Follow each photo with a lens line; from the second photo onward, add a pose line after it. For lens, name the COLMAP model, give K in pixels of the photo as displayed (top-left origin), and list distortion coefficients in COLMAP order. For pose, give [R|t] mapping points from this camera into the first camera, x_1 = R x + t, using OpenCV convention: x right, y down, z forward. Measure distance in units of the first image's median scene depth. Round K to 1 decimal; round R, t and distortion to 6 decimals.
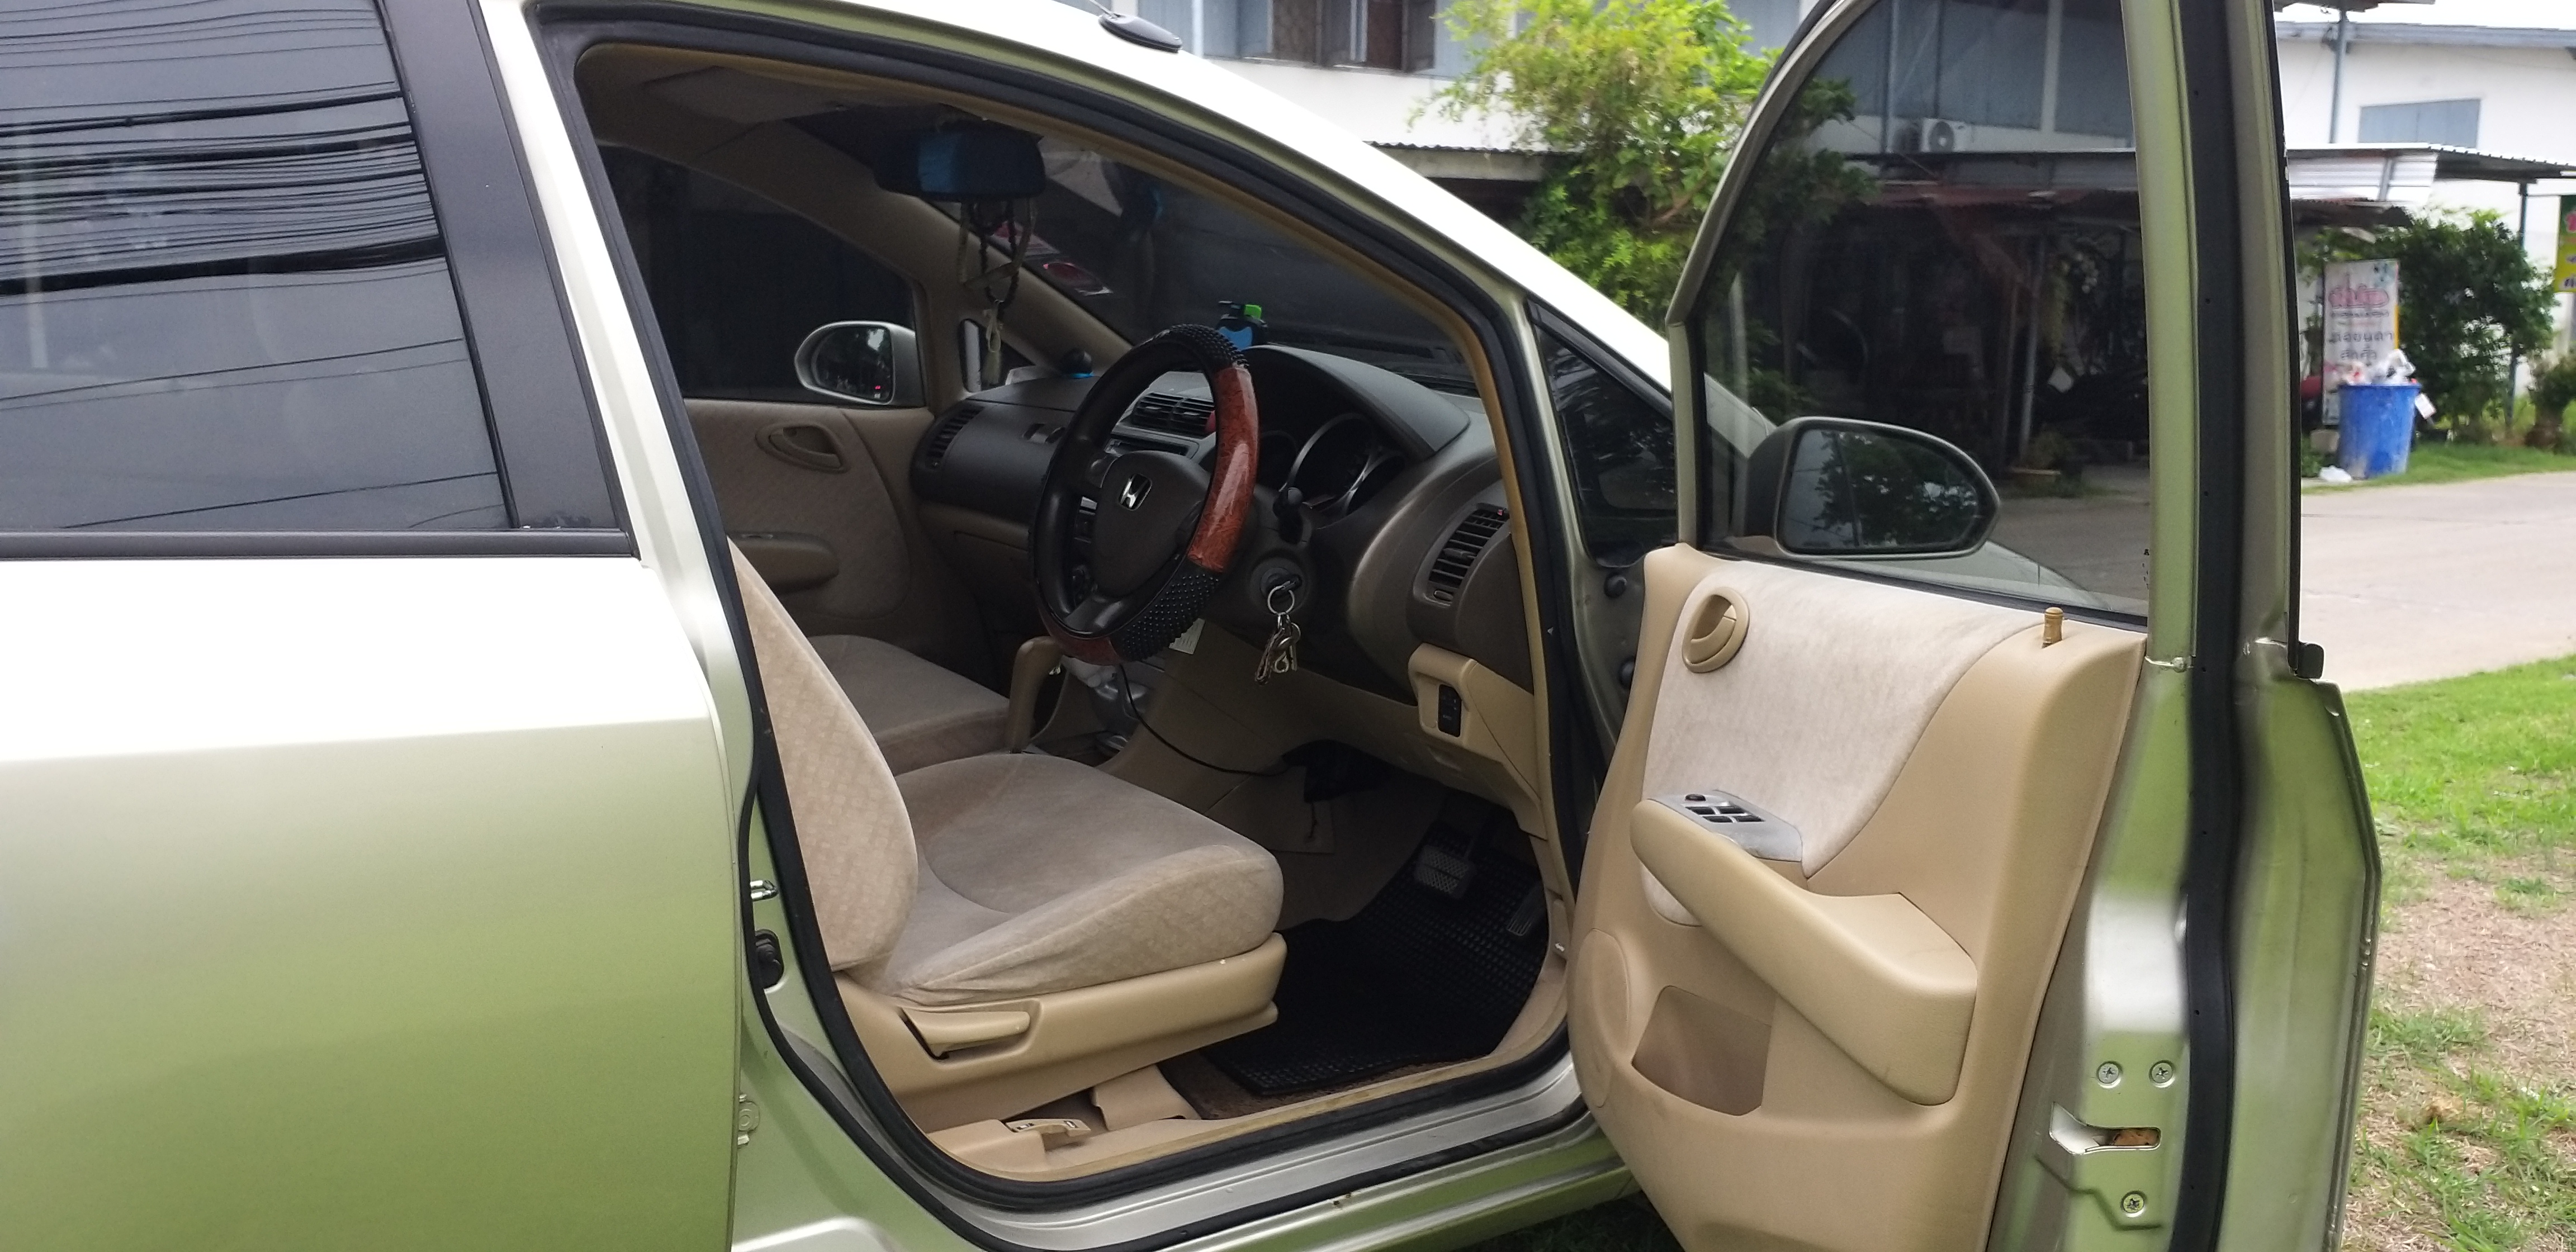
lens RADIAL K [[2149.2, 0, 1277.4], [0, 2149.2, 676.5], [0, 0, 1]] dist [0.113487, -0.304049]
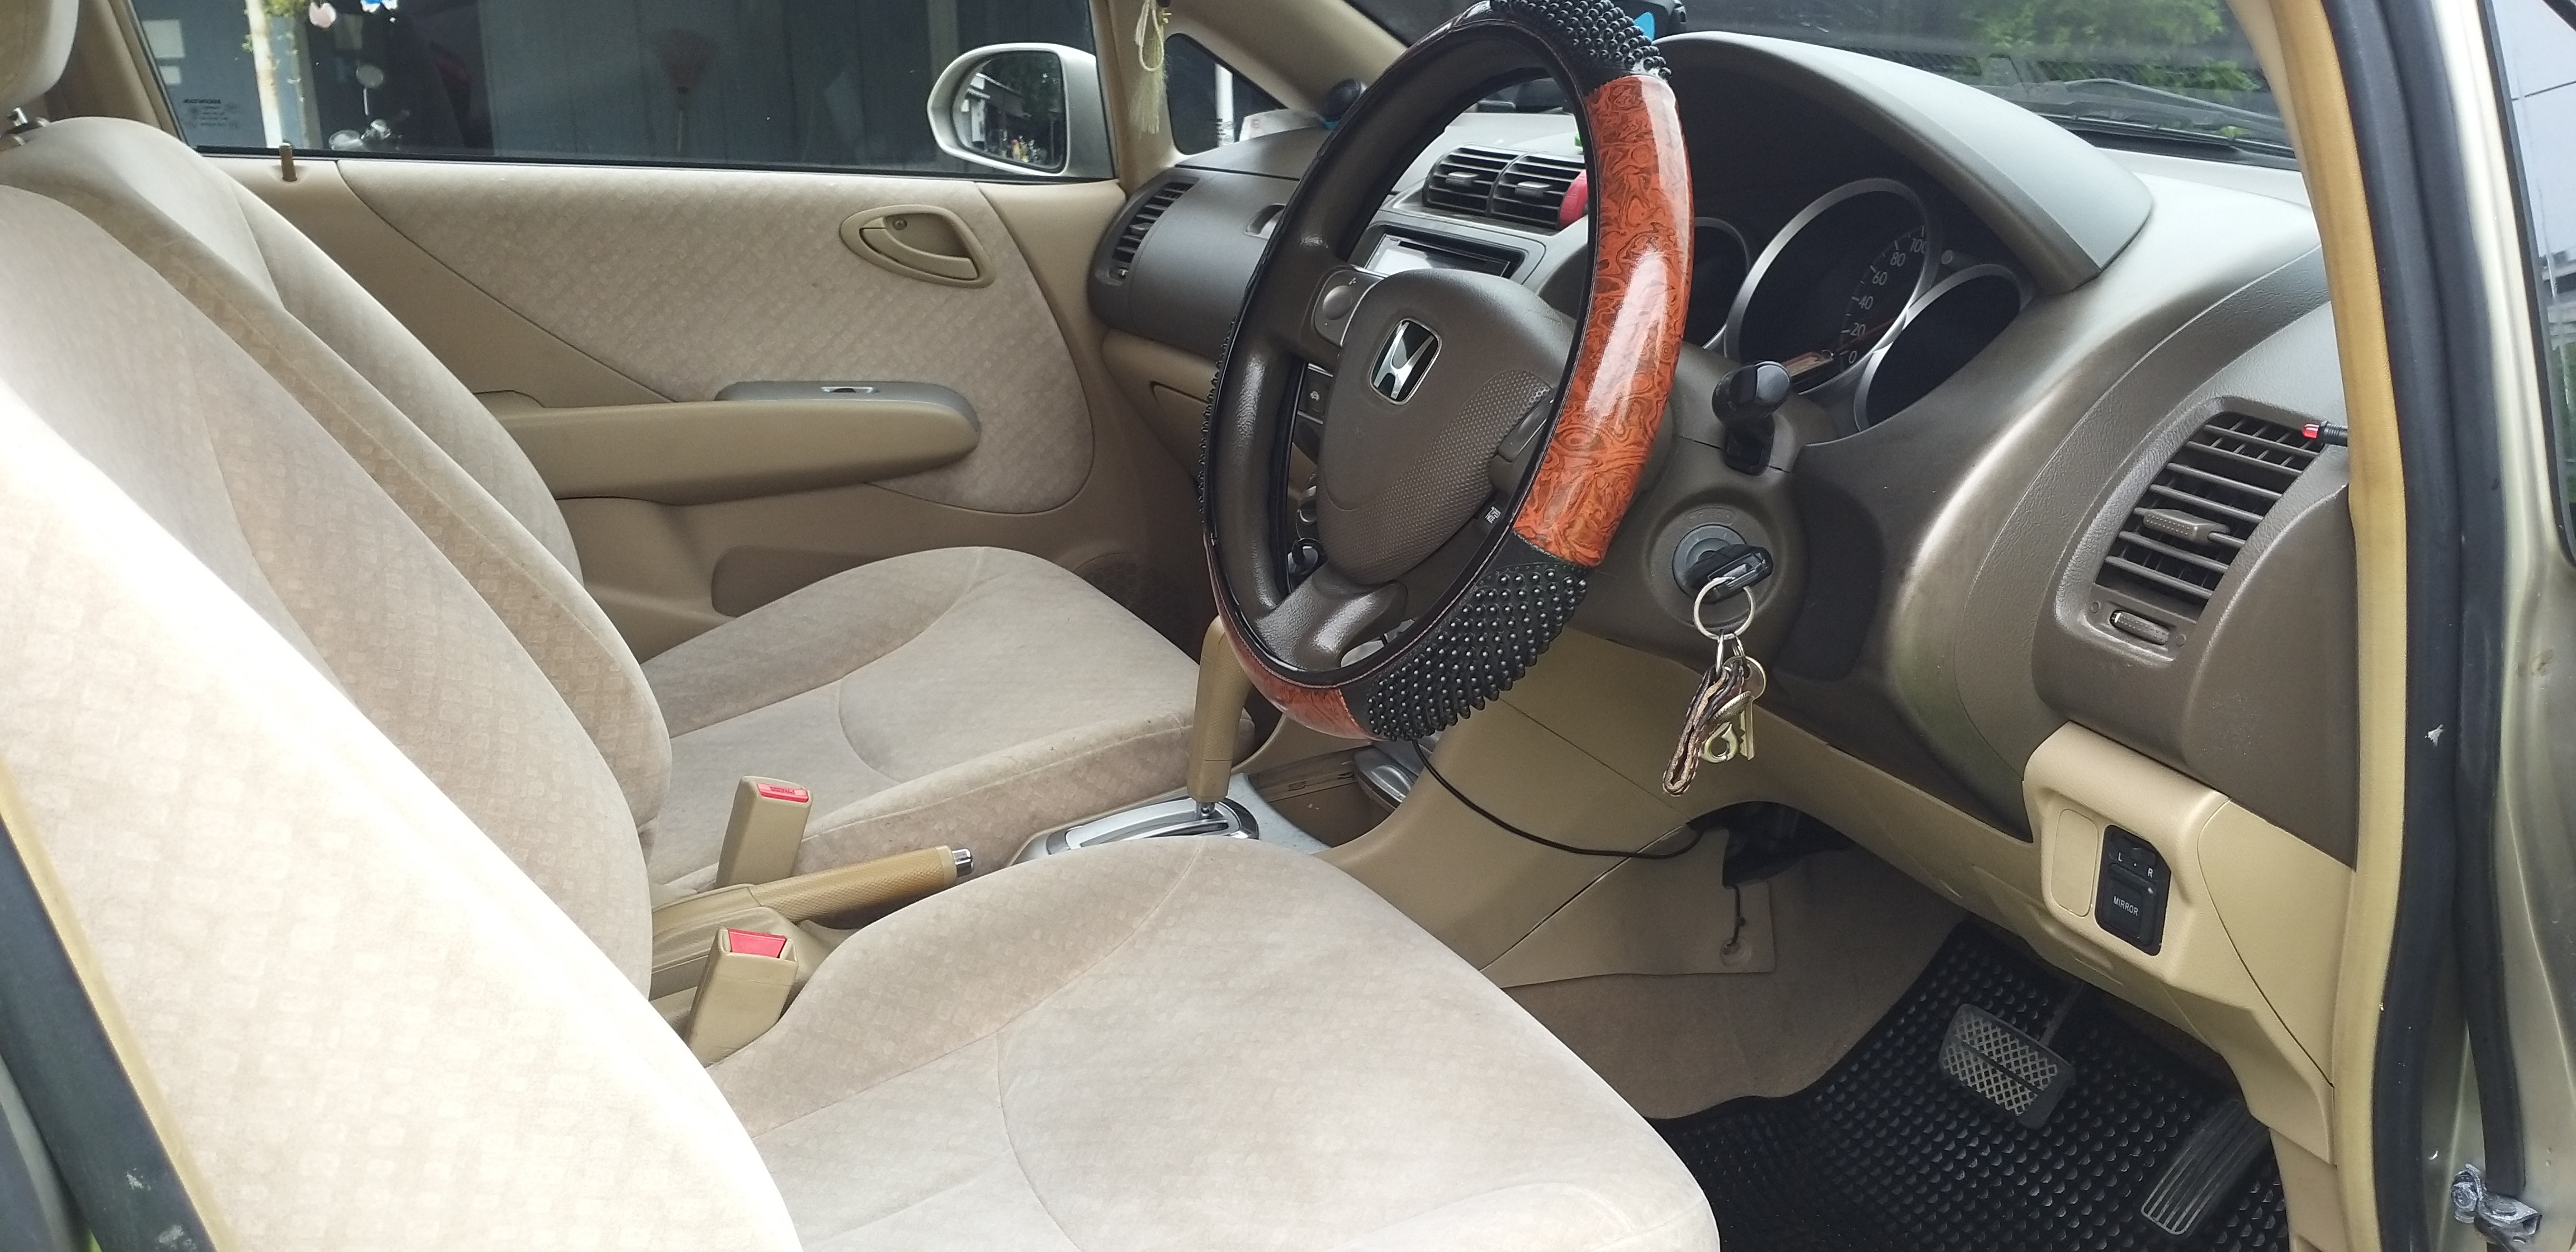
lens RADIAL K [[2149.2, 0, 1277.4], [0, 2149.2, 676.5], [0, 0, 1]] dist [0.113487, -0.304049]
pose [[0.987887, 0.021679, -0.153651, -0.020381], [-0.005604, 0.994531, 0.104287, -0.065692], [0.155072, -0.102163, 0.982606, 0.524672]]
